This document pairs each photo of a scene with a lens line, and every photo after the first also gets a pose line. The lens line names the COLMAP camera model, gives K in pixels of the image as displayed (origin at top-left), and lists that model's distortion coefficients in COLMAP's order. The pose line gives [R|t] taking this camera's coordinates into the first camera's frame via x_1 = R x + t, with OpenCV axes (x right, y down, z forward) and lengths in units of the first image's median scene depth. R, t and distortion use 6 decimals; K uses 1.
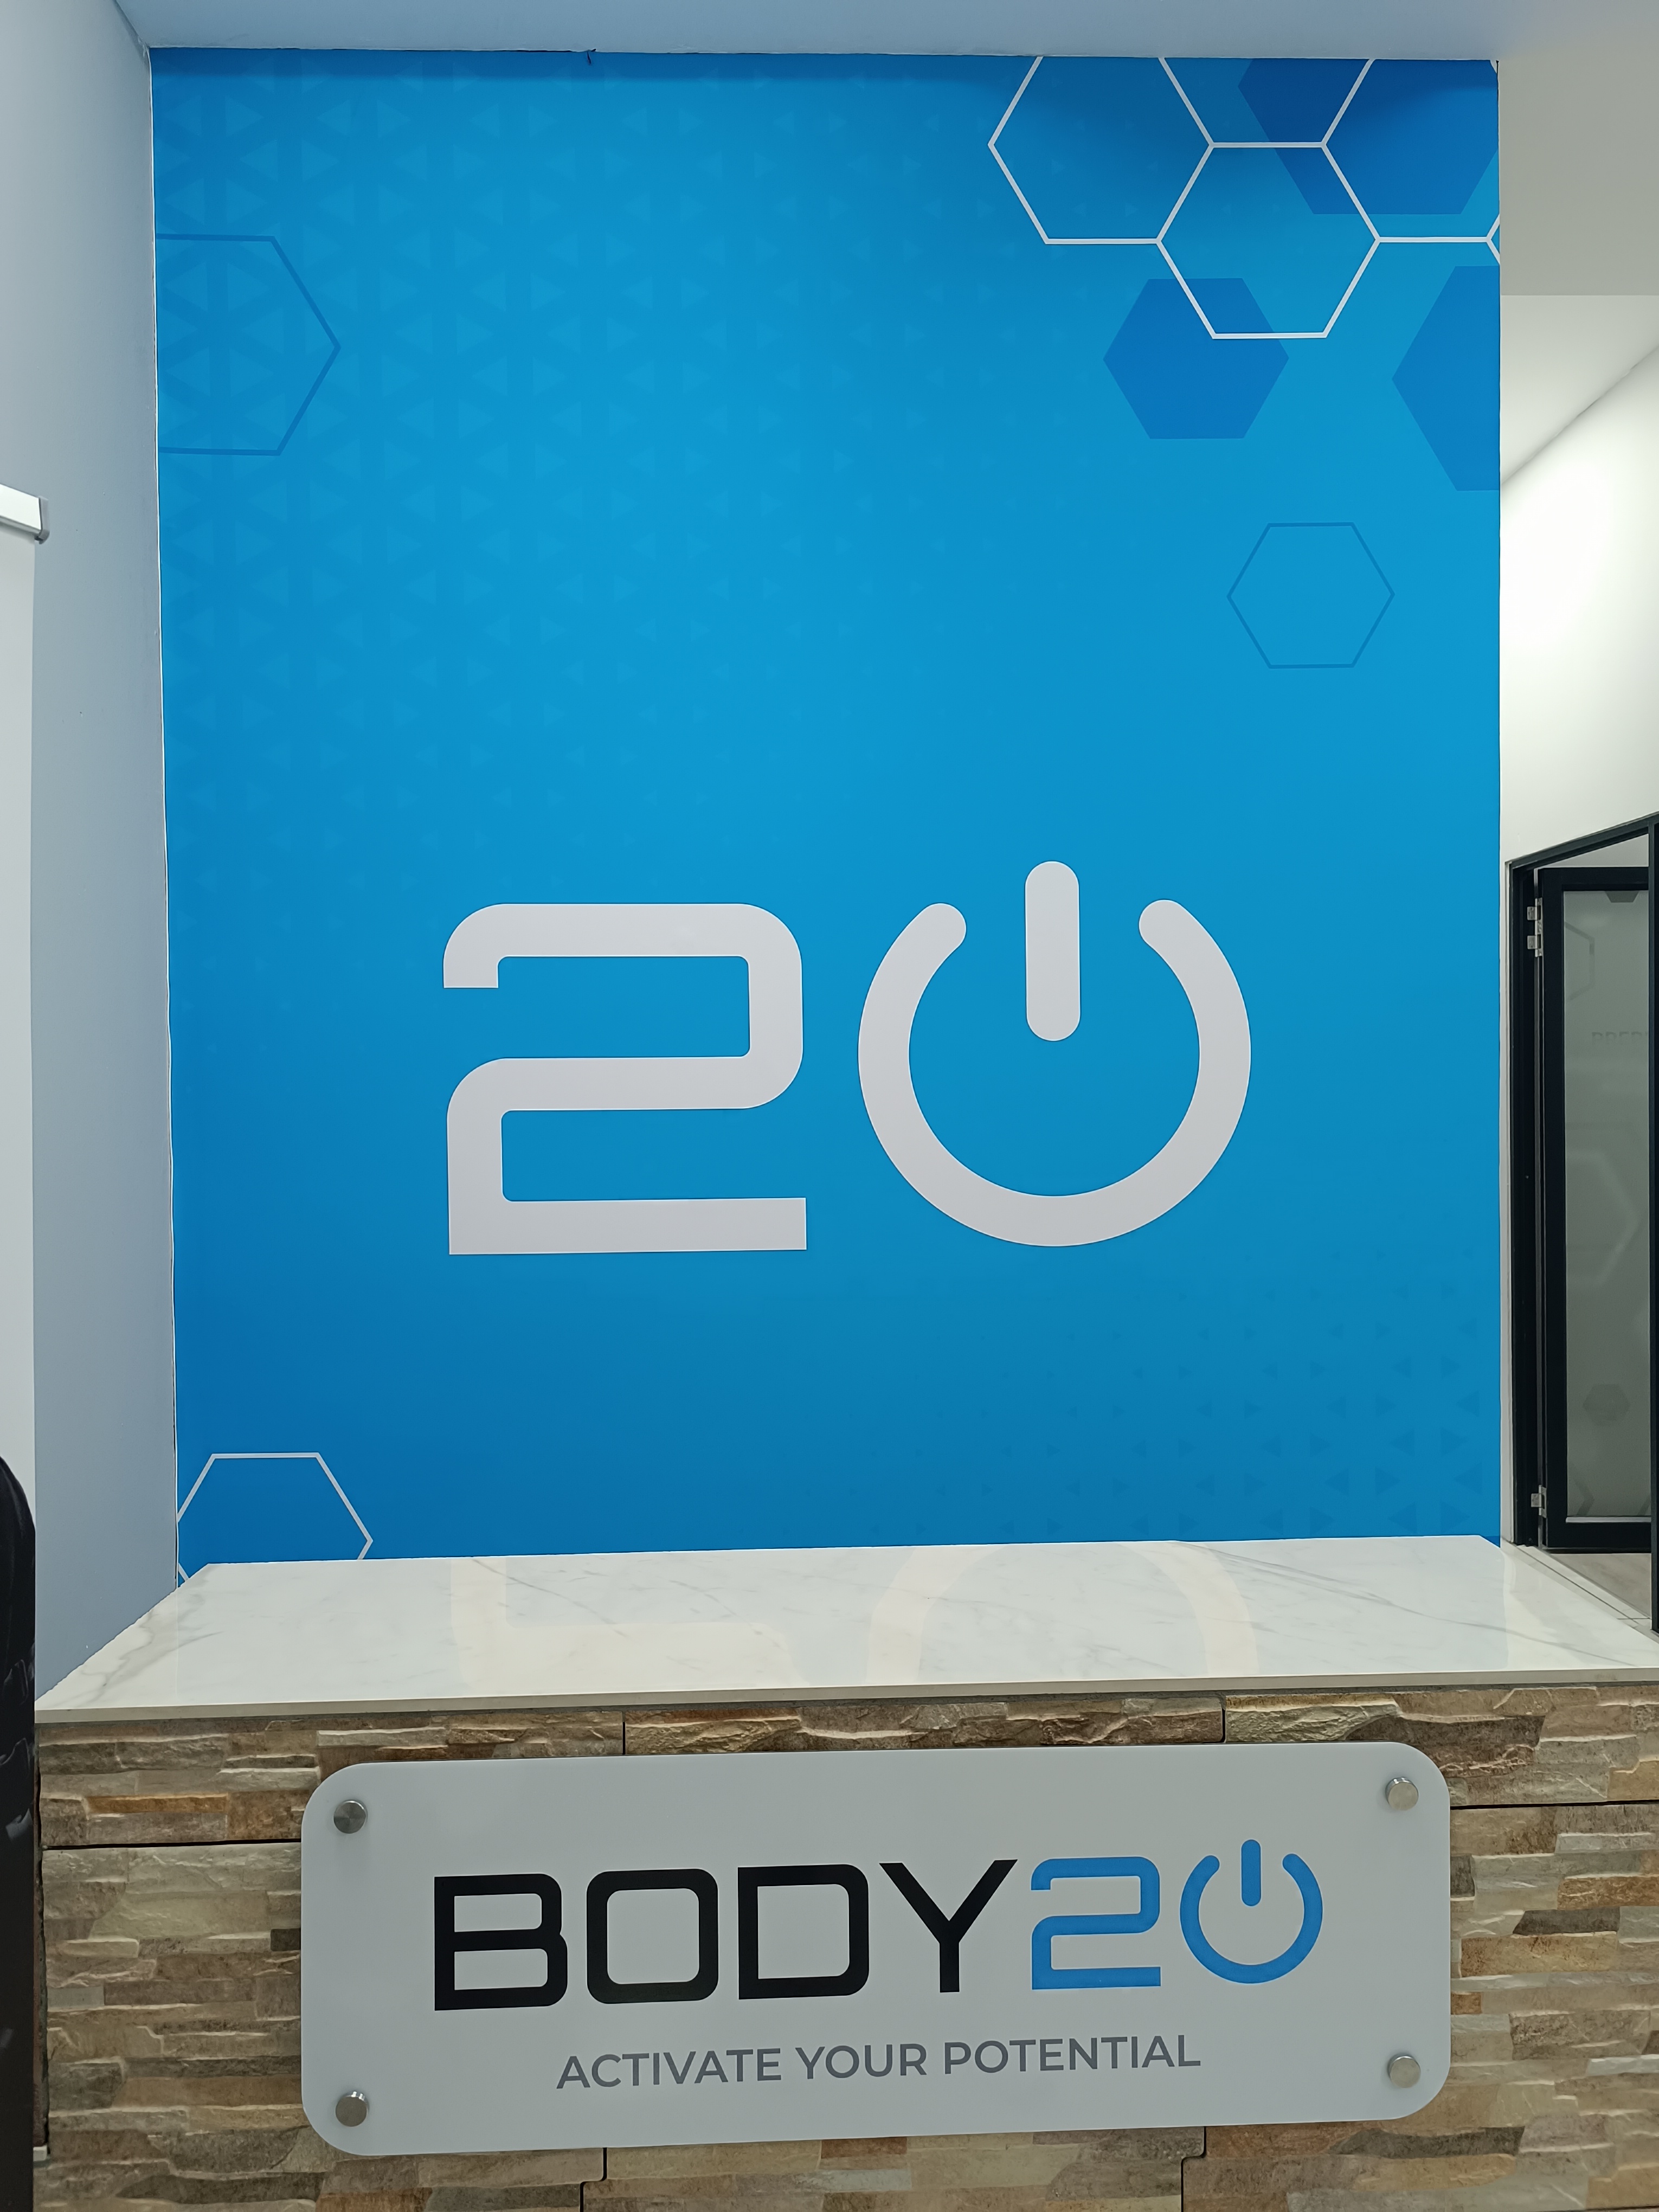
lens RADIAL K [[1507.0, 0, 827.4], [0, 1507.0, 1116.4], [0, 0, 1]] dist [0.033163, -0.029962]
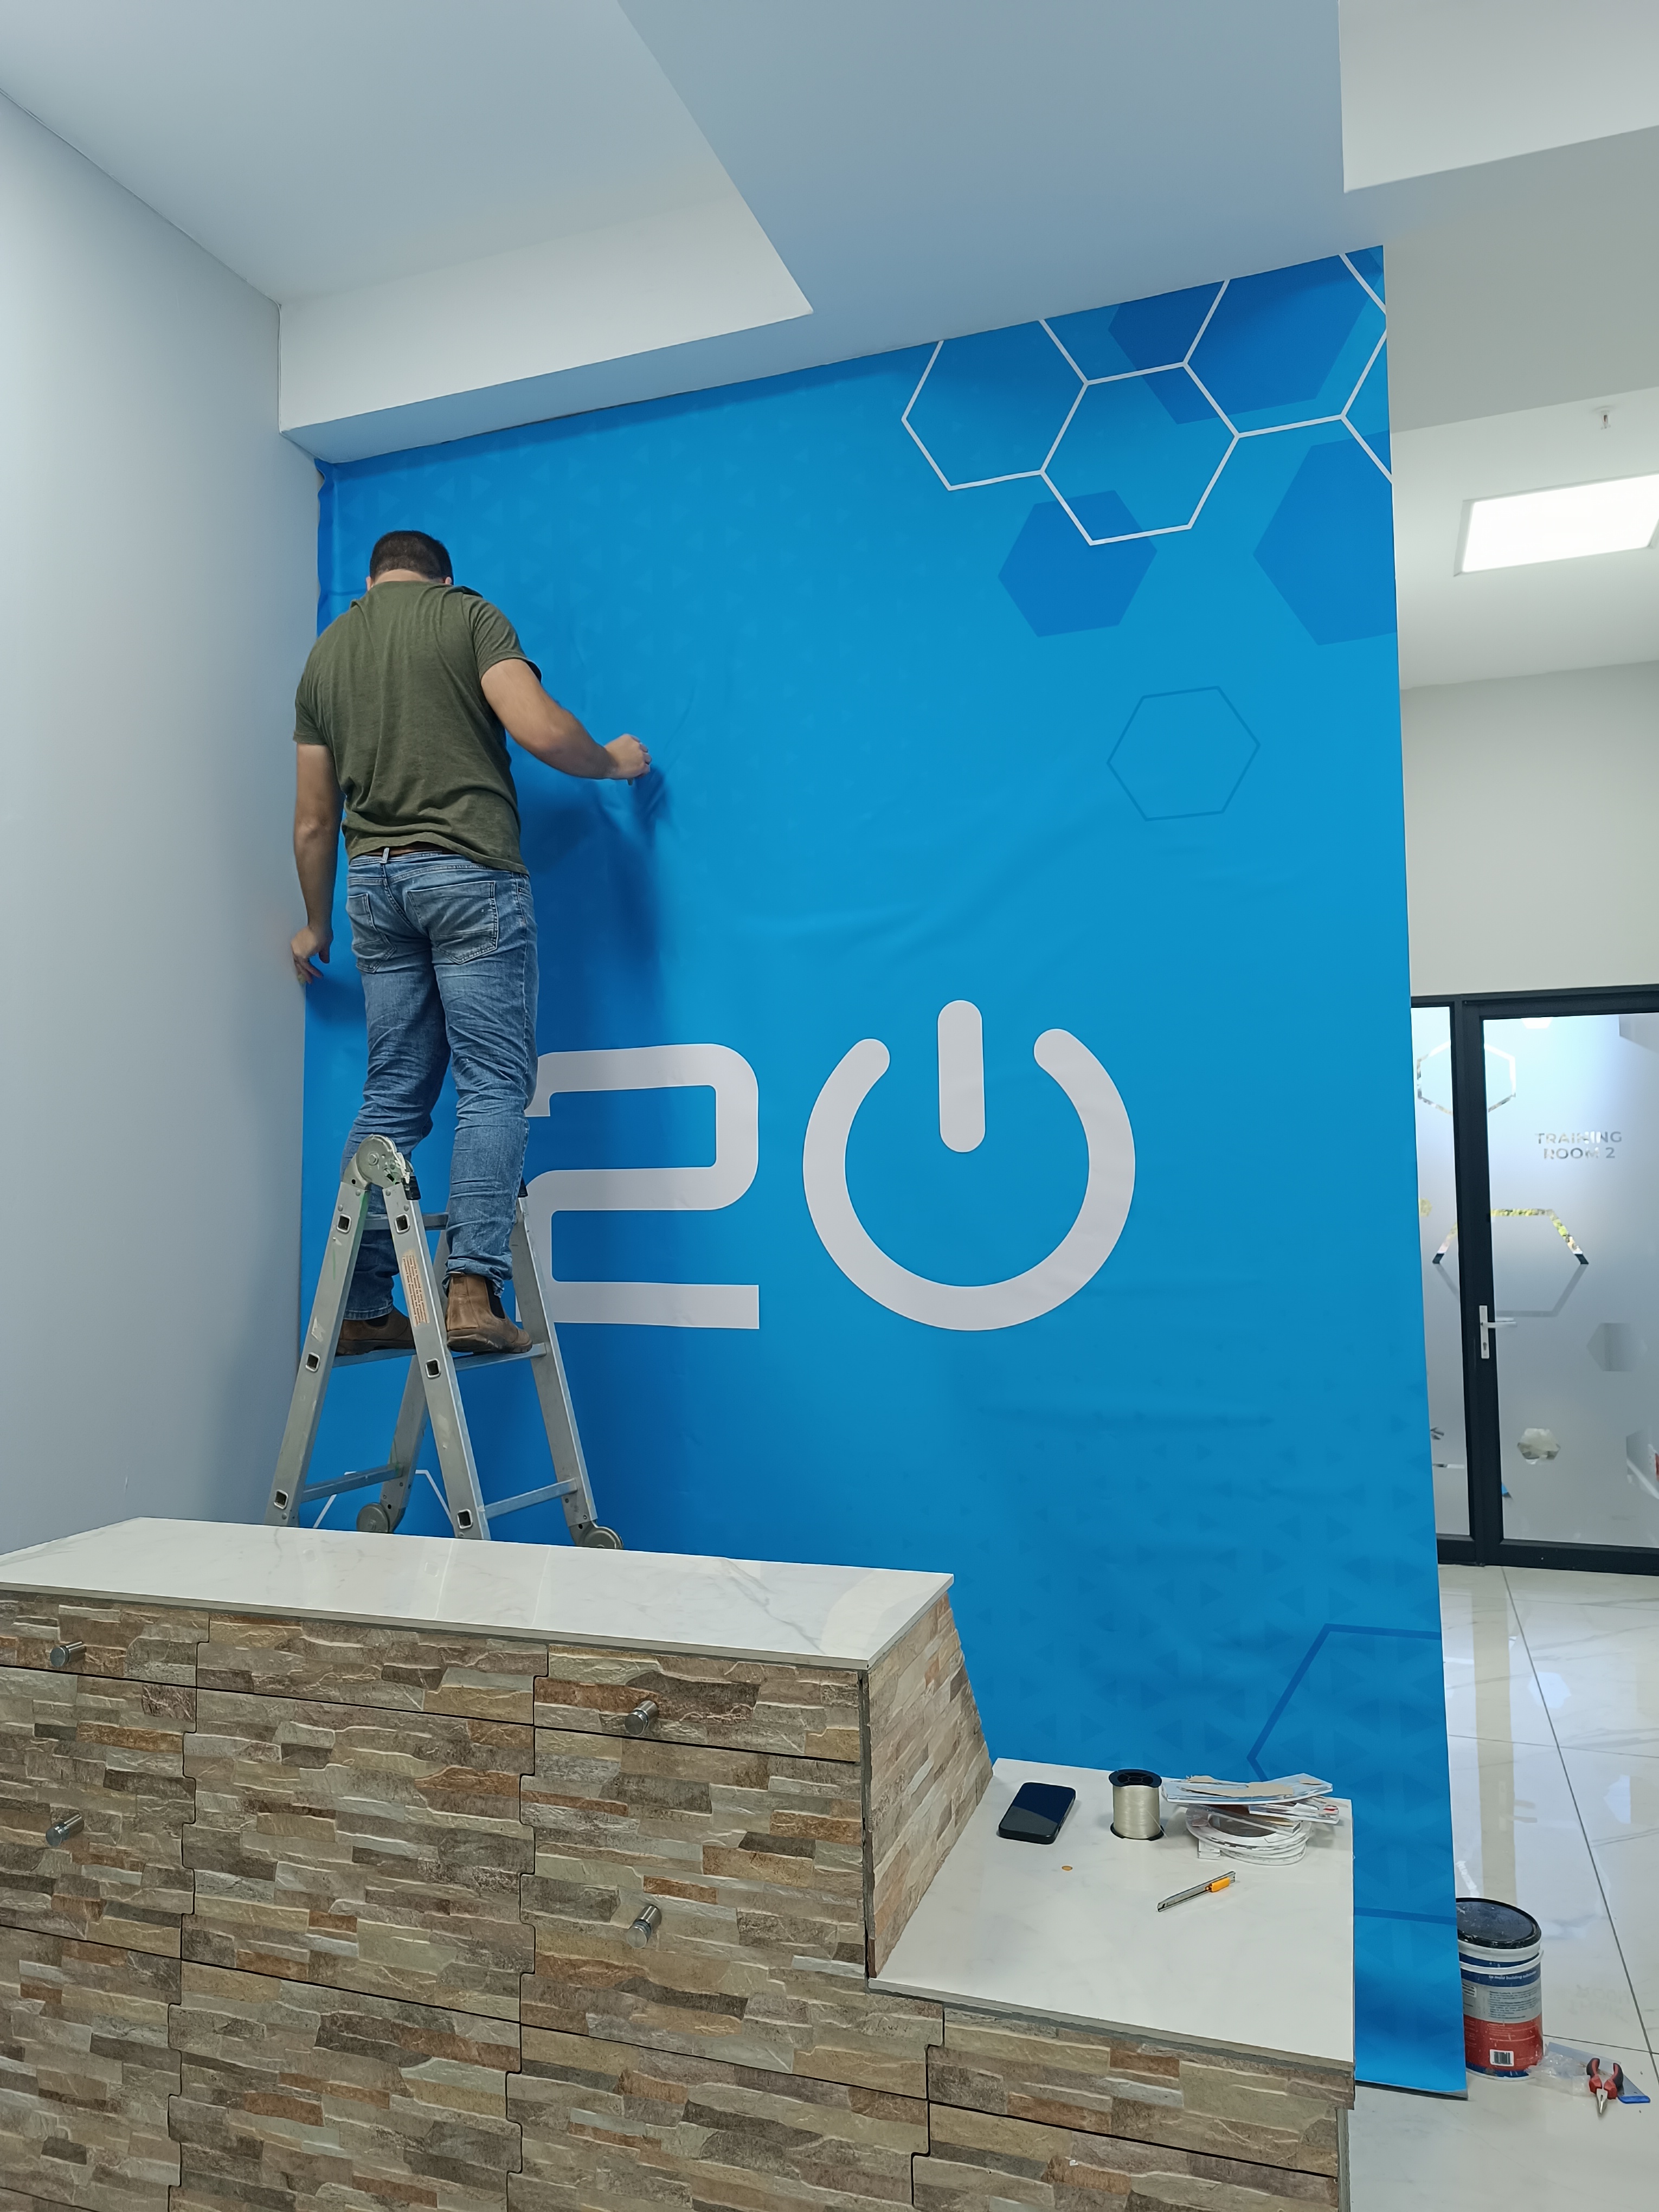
lens RADIAL K [[1507.0, 0, 819.4], [0, 1507.0, 1100.8], [0, 0, 1]] dist [0.033163, -0.029962]
pose [[0.931692, -0.021450, -0.362616, 1.020920], [-0.000331, 0.998204, -0.059899, -0.045360], [0.363250, 0.055927, 0.930012, -0.267279]]
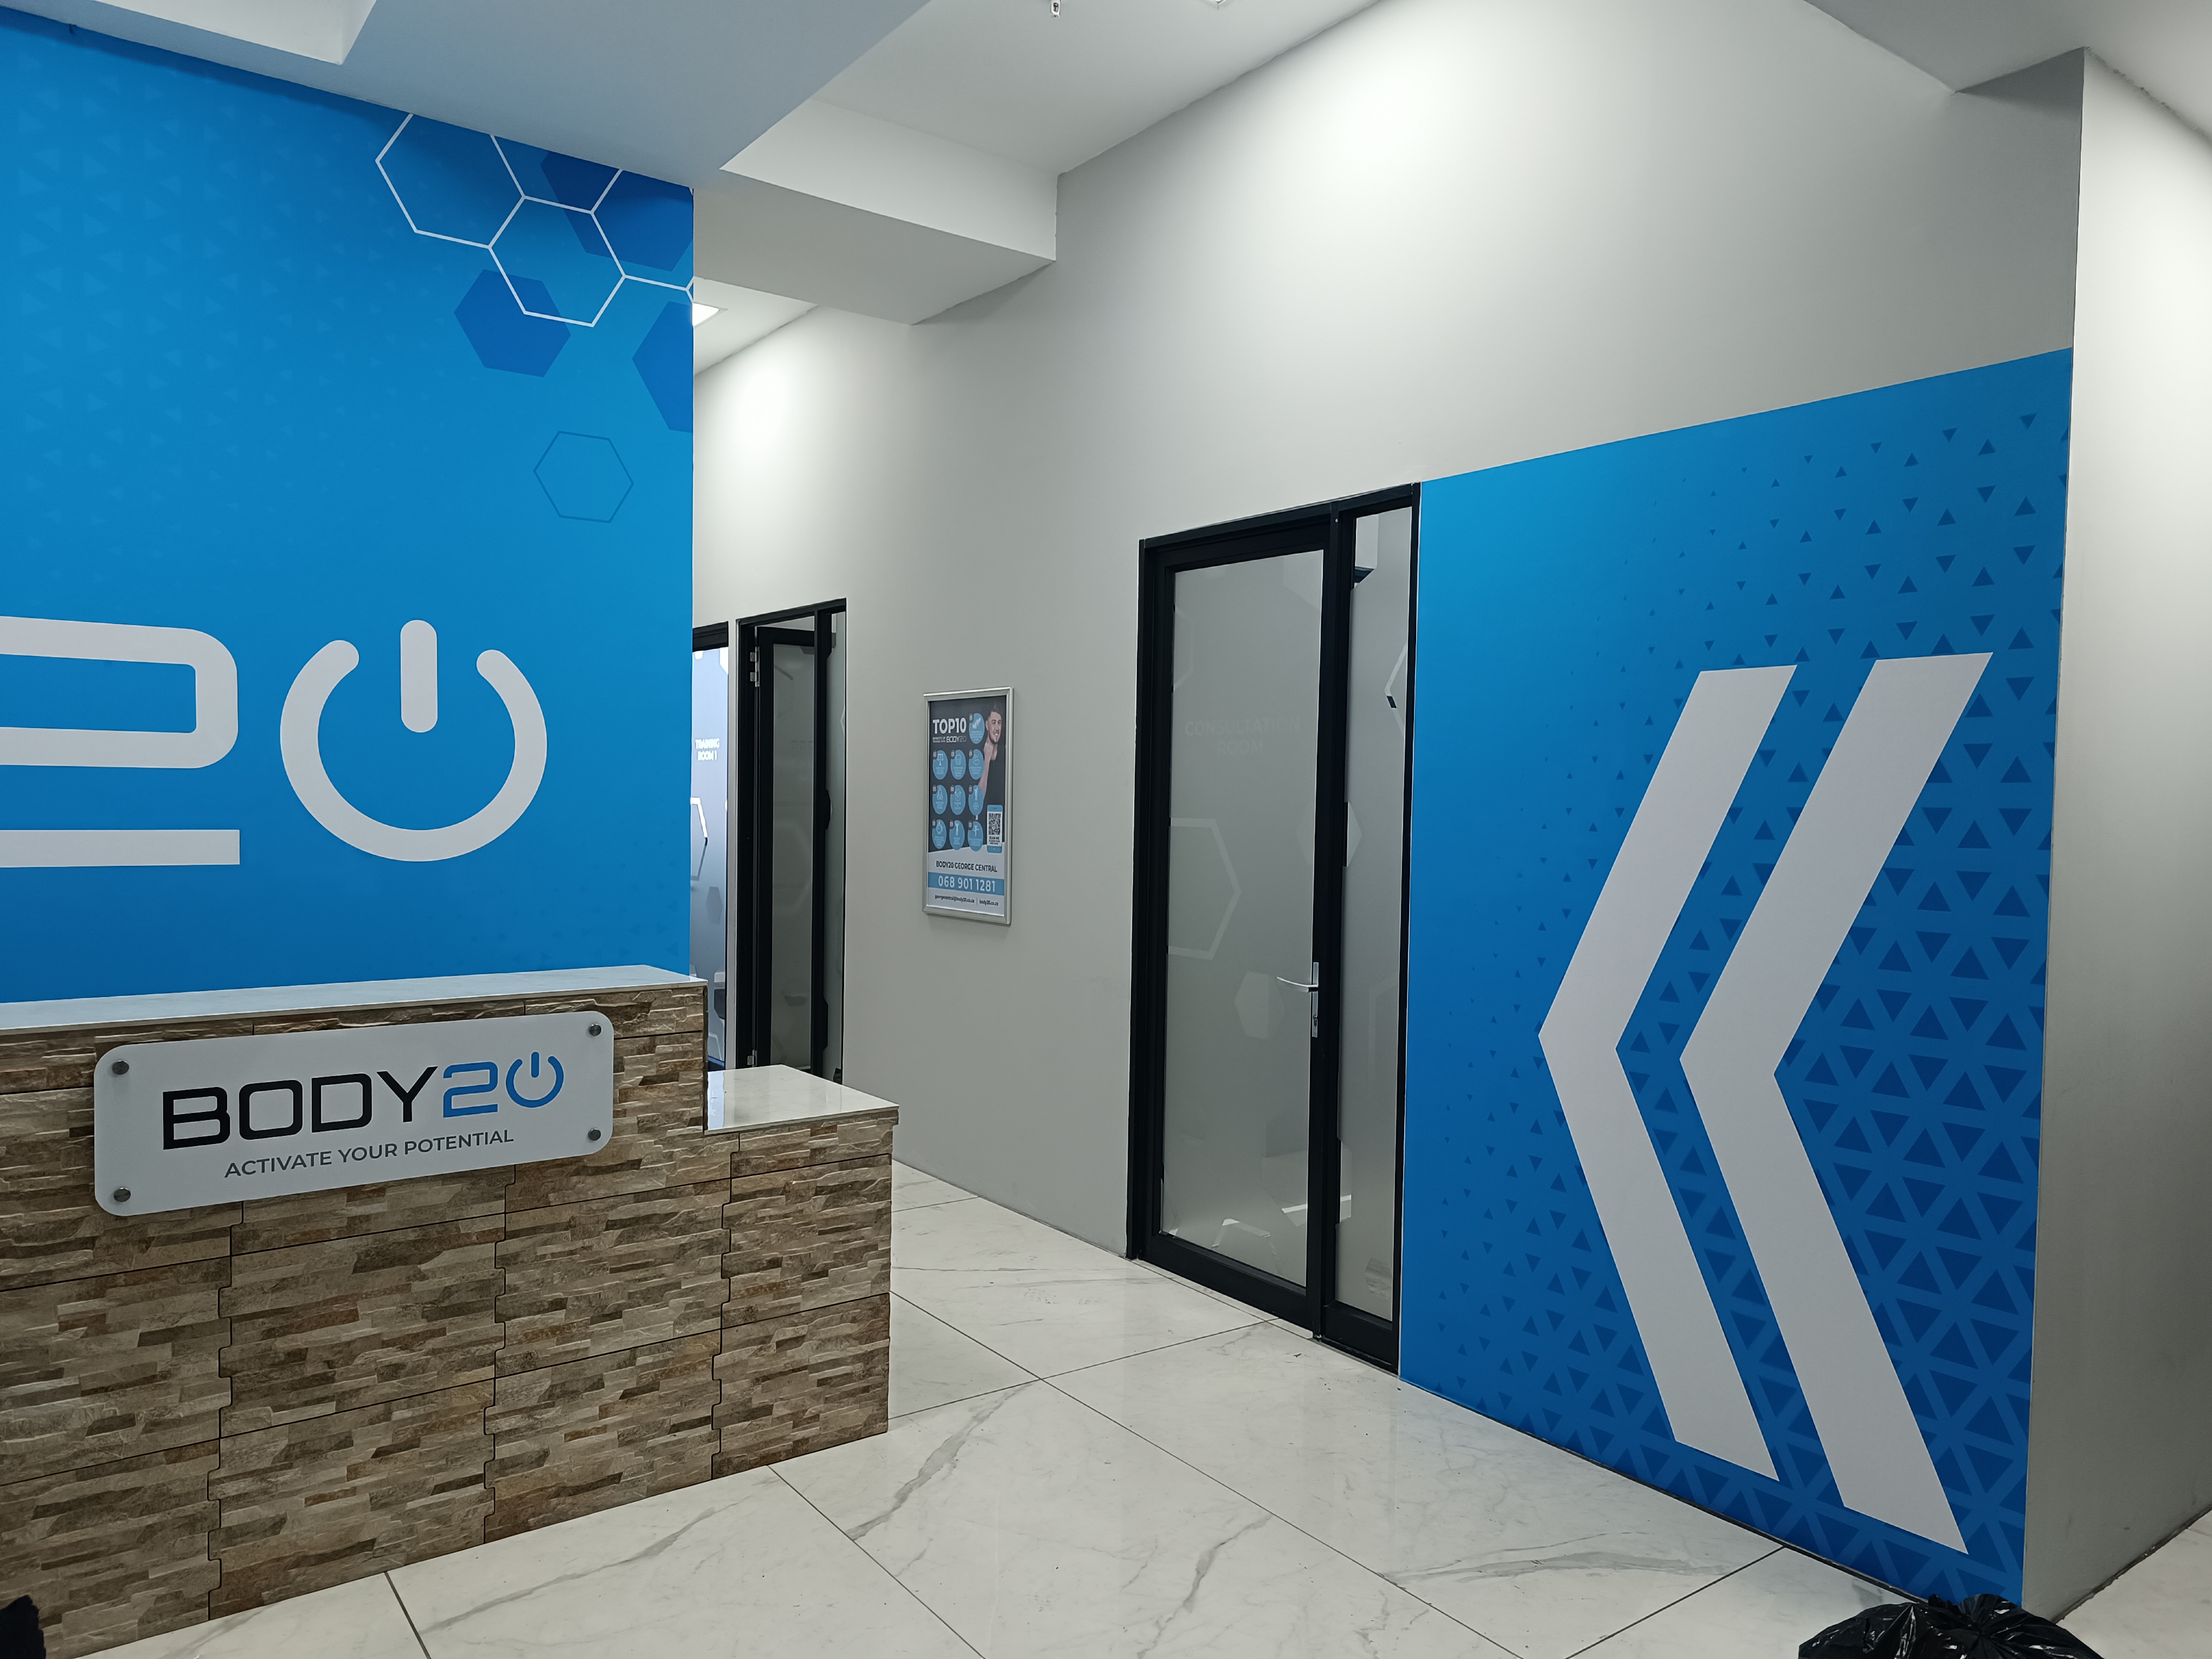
lens RADIAL K [[1507.0, 0, 1107.6], [0, 1507.0, 845.0], [0, 0, 1]] dist [0.033163, -0.029962]
pose [[0.814344, 0.002374, 0.580377, -0.406635], [-0.015259, 0.999734, 0.017320, 0.064470], [-0.580182, -0.022960, 0.814164, -1.586926]]
